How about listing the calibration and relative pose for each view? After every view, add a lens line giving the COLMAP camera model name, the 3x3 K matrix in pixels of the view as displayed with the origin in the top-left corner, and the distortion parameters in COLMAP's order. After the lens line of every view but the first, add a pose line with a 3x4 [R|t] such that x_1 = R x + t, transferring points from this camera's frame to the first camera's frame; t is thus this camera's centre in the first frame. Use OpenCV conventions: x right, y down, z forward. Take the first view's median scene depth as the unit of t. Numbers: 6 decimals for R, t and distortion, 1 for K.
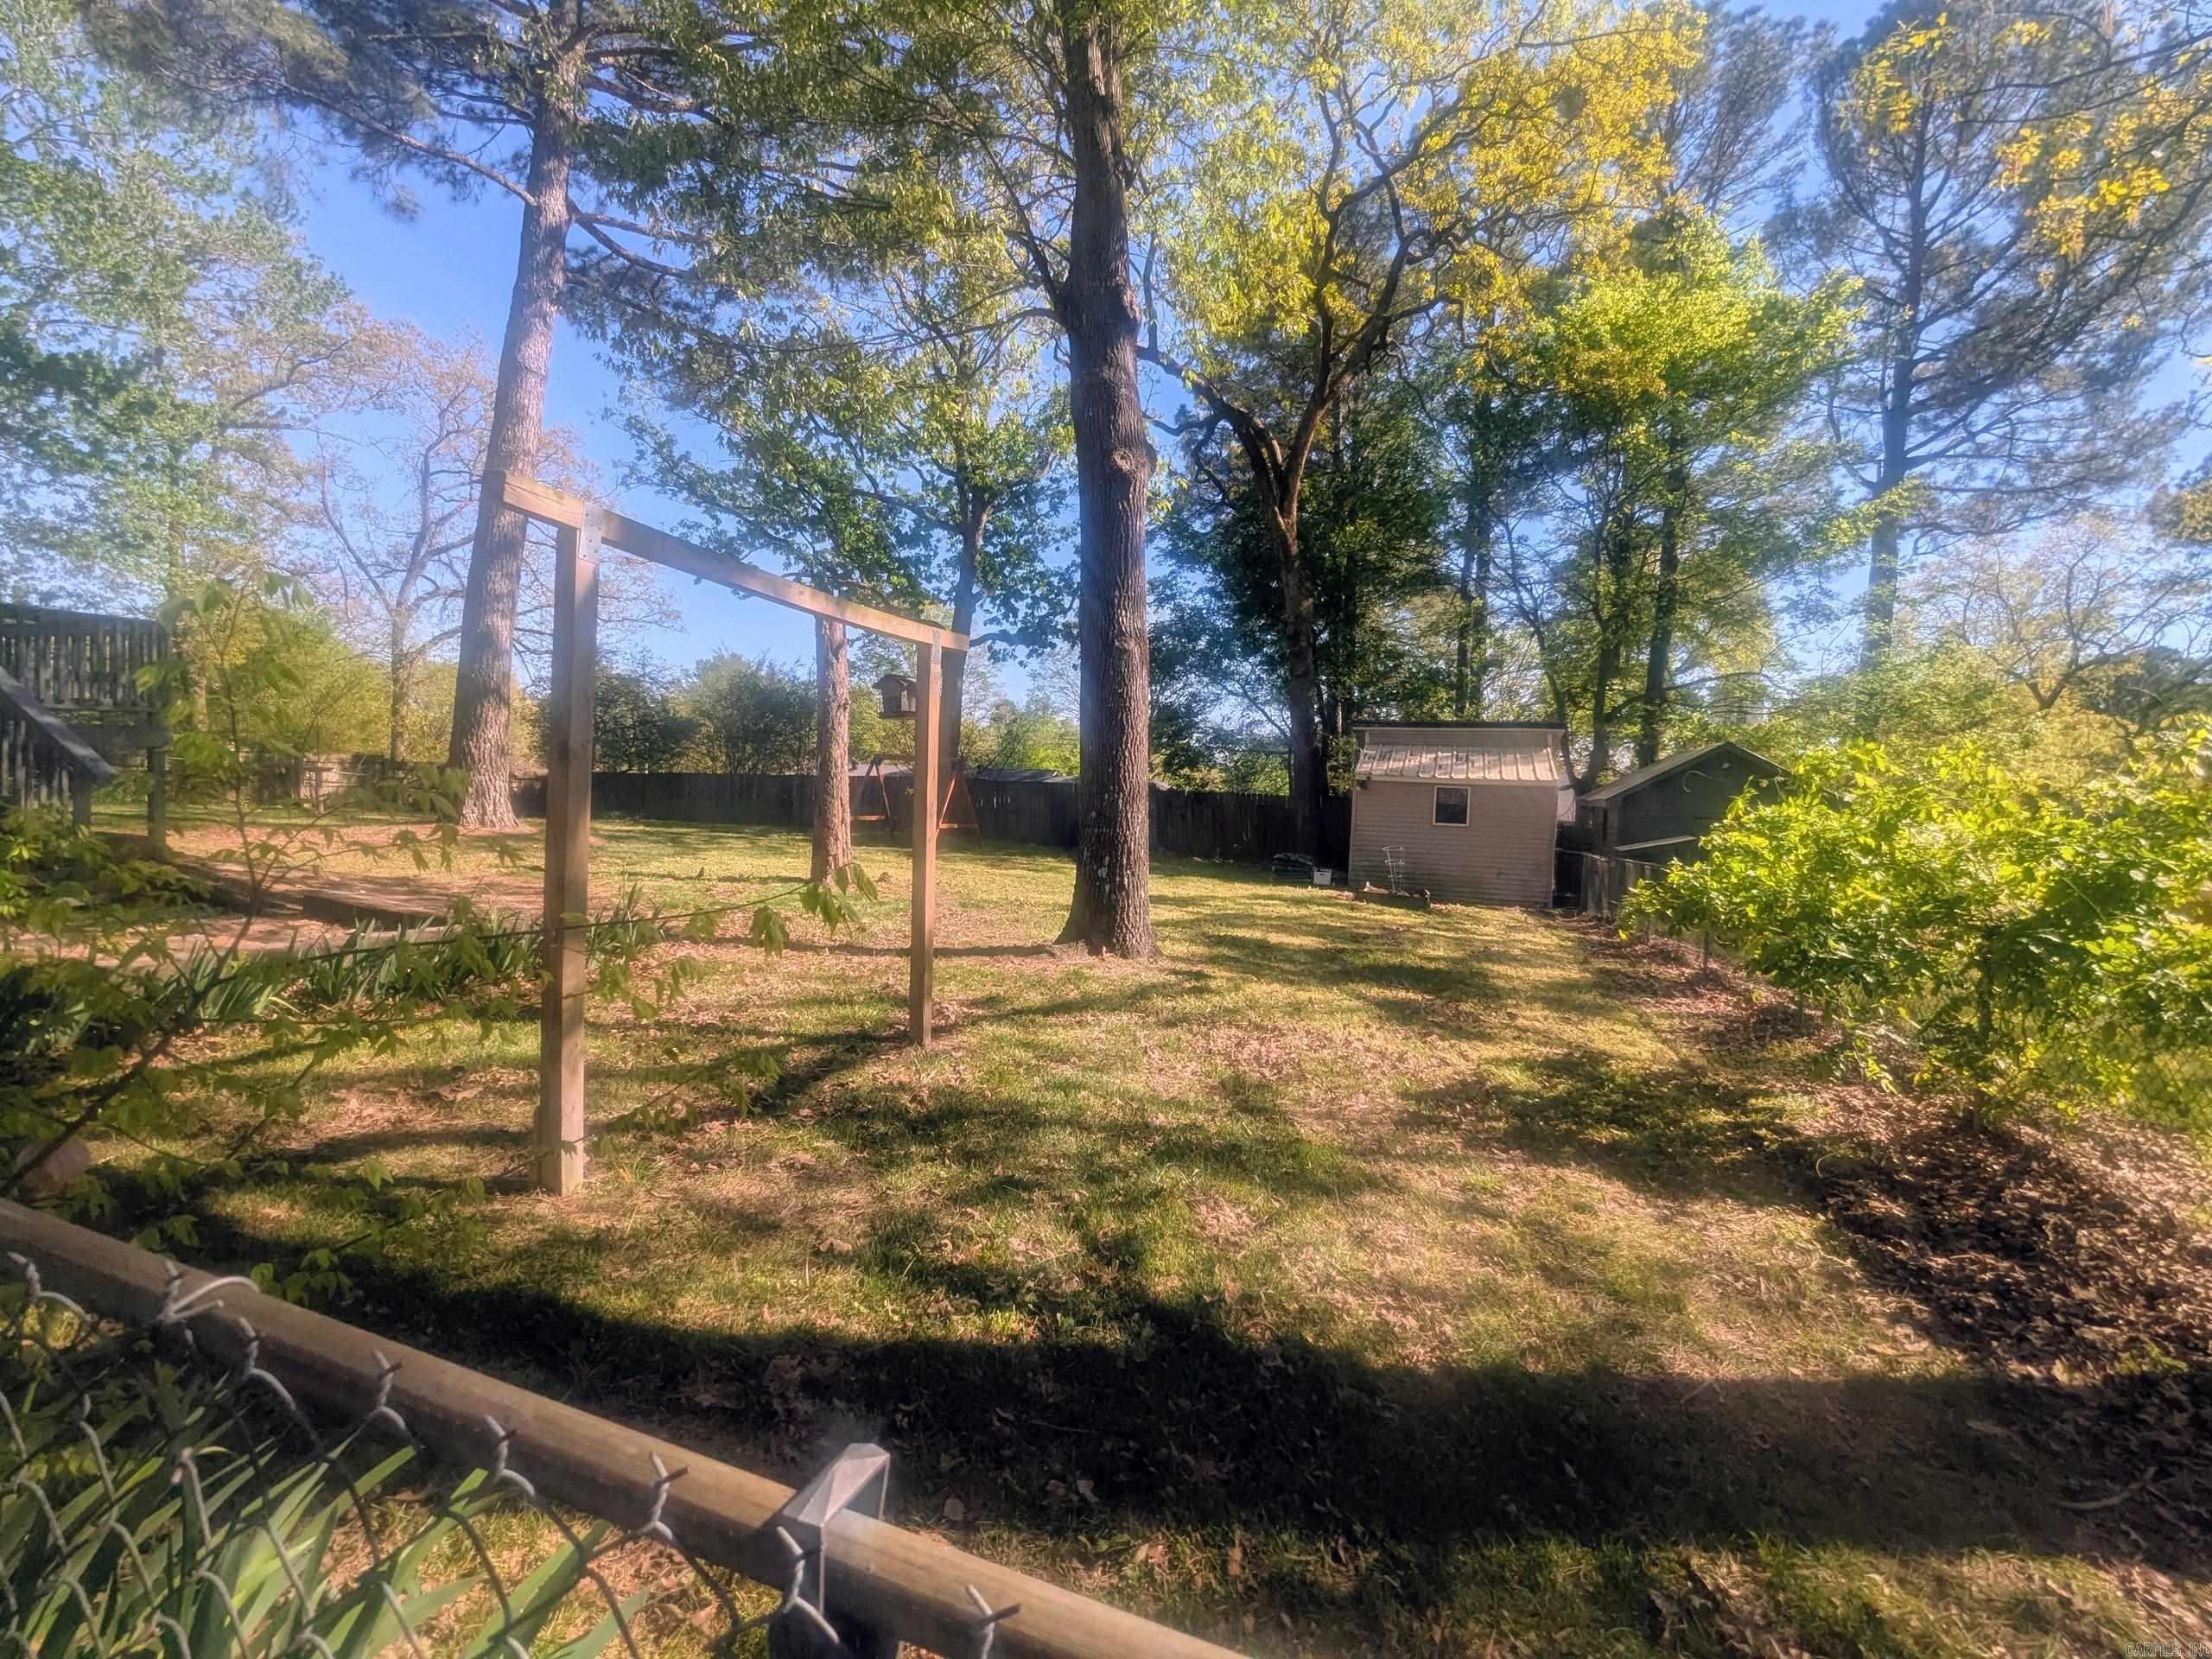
lens RADIAL K [[1040.8, 0, 1117.8], [0, 1040.8, 837.1], [0, 0, 1]] dist [-0.002994, -0.003233]
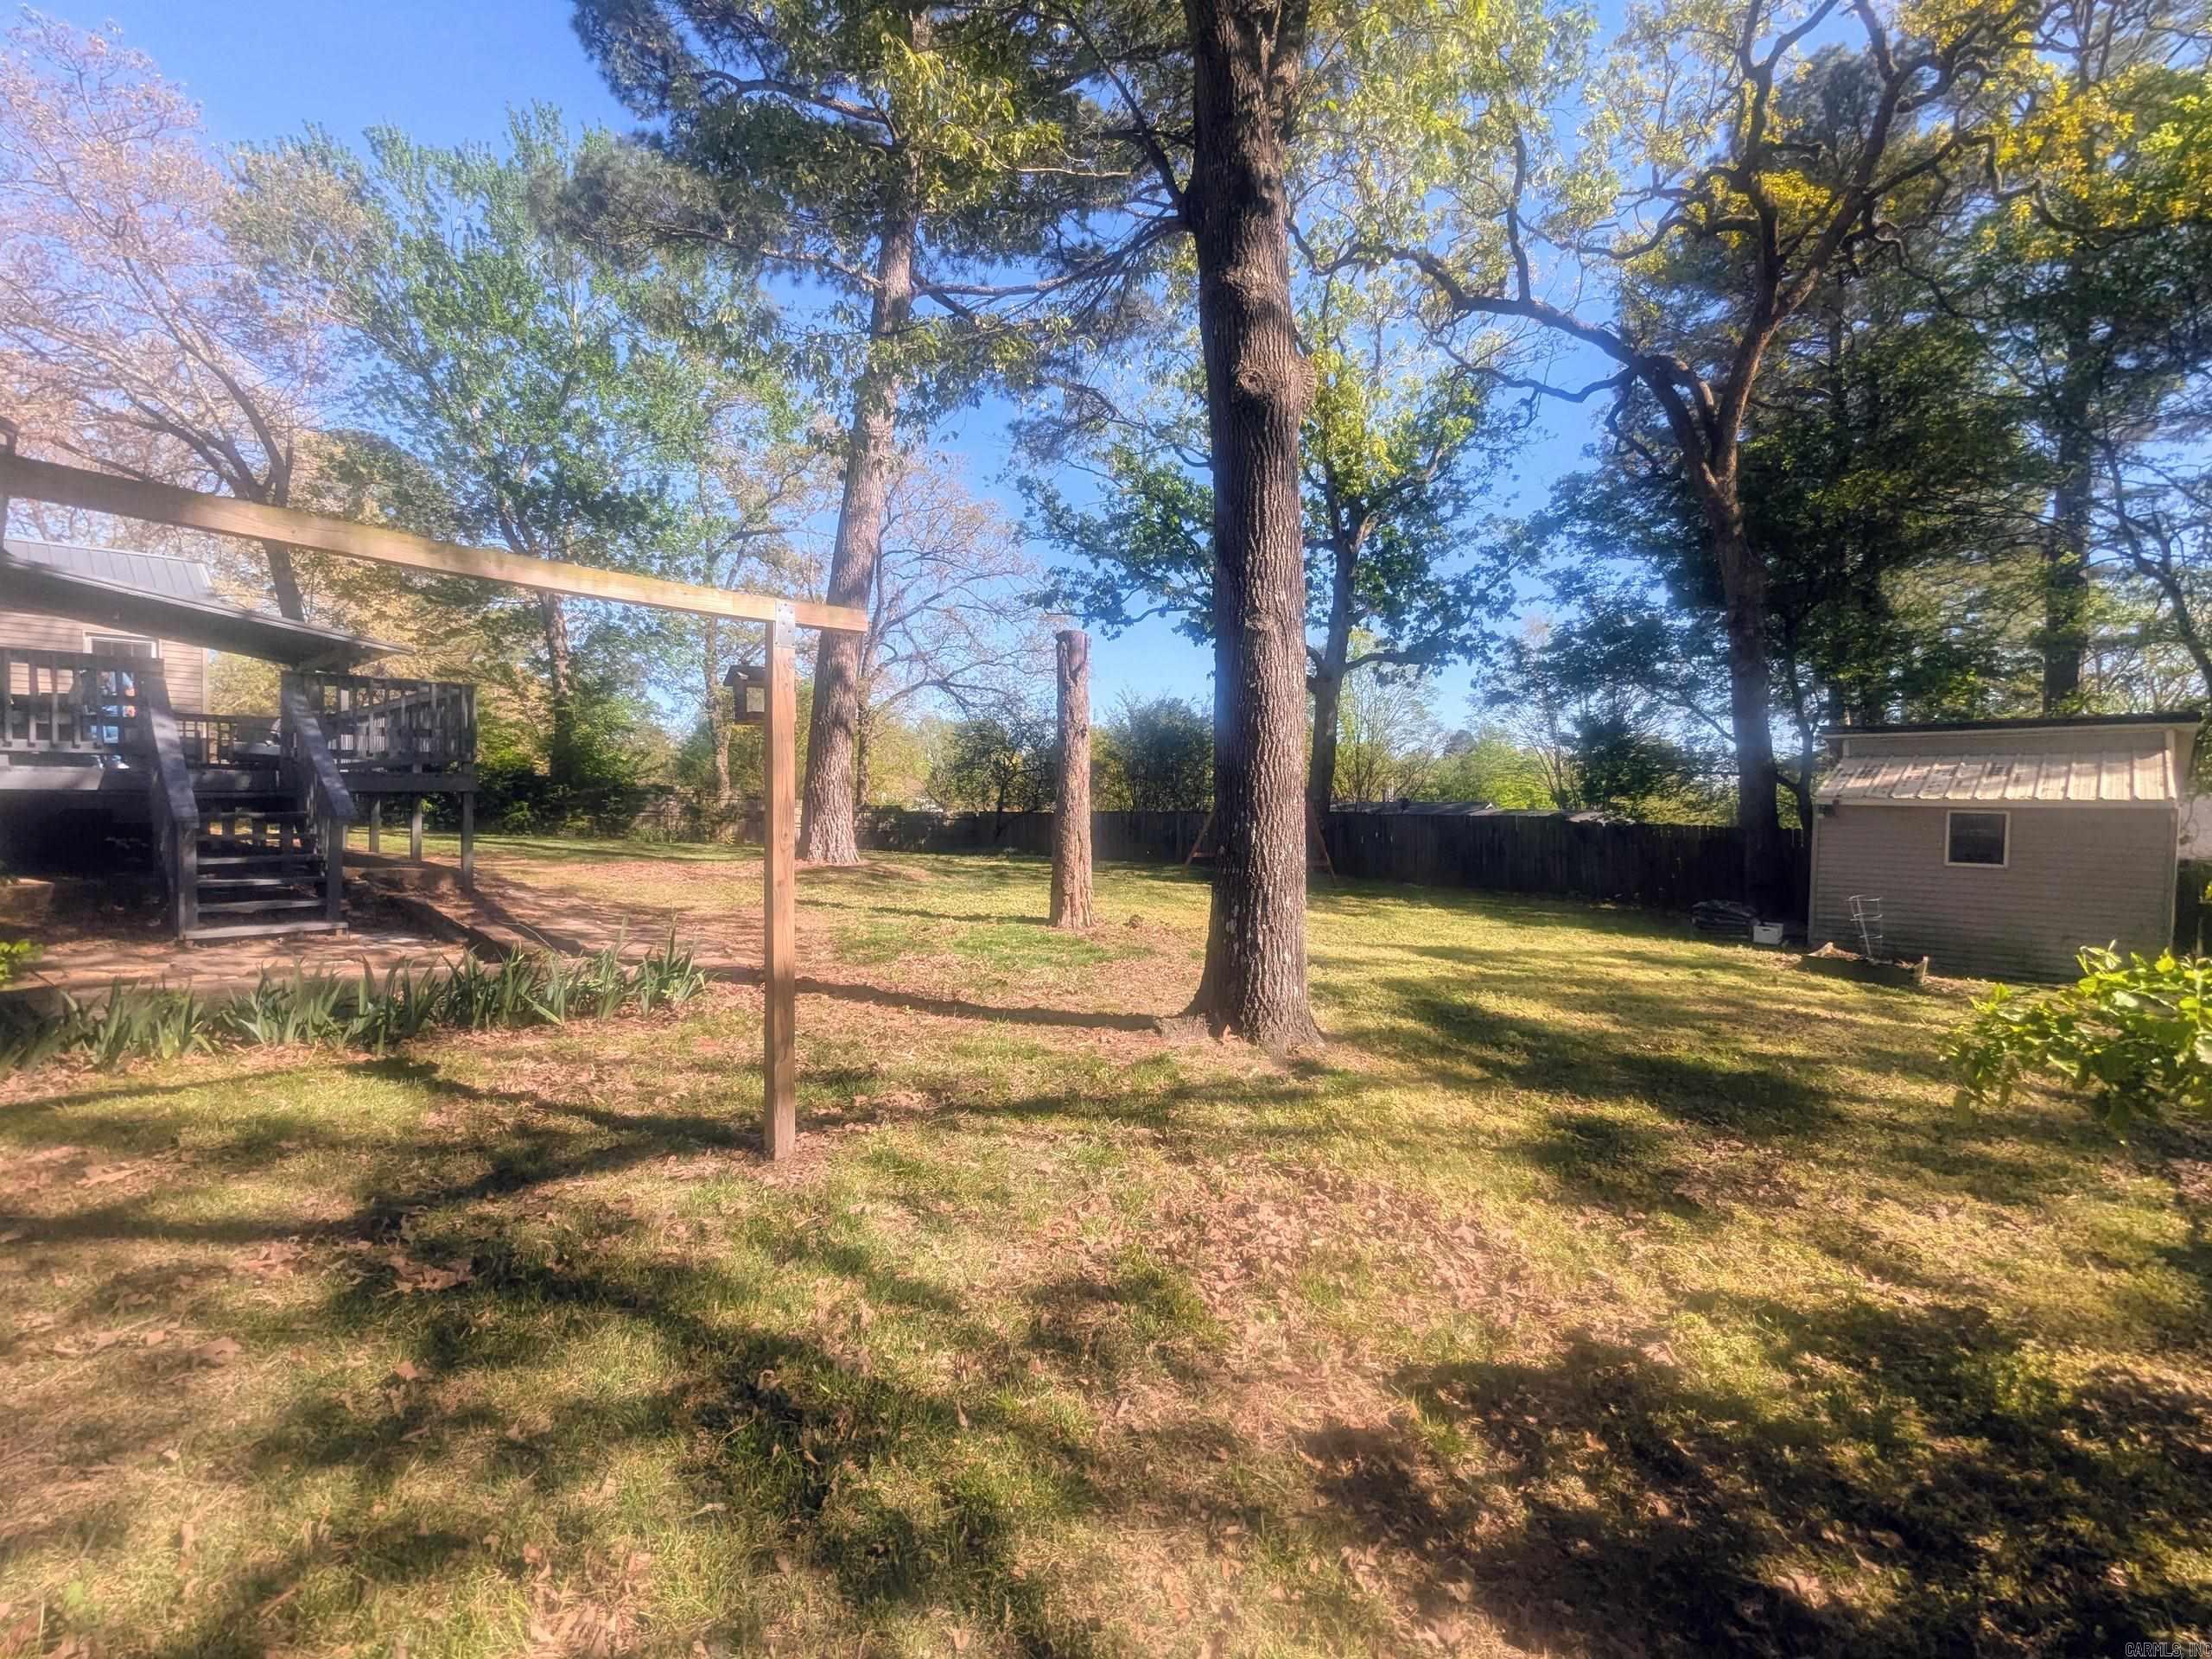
lens RADIAL K [[1040.8, 0, 1112.8], [0, 1040.8, 847.5], [0, 0, 1]] dist [-0.002994, -0.003233]
pose [[0.902643, -0.001232, -0.430388, 0.073655], [-0.009907, 0.999671, -0.023639, -0.001327], [0.430275, 0.025601, 0.902335, 0.088257]]
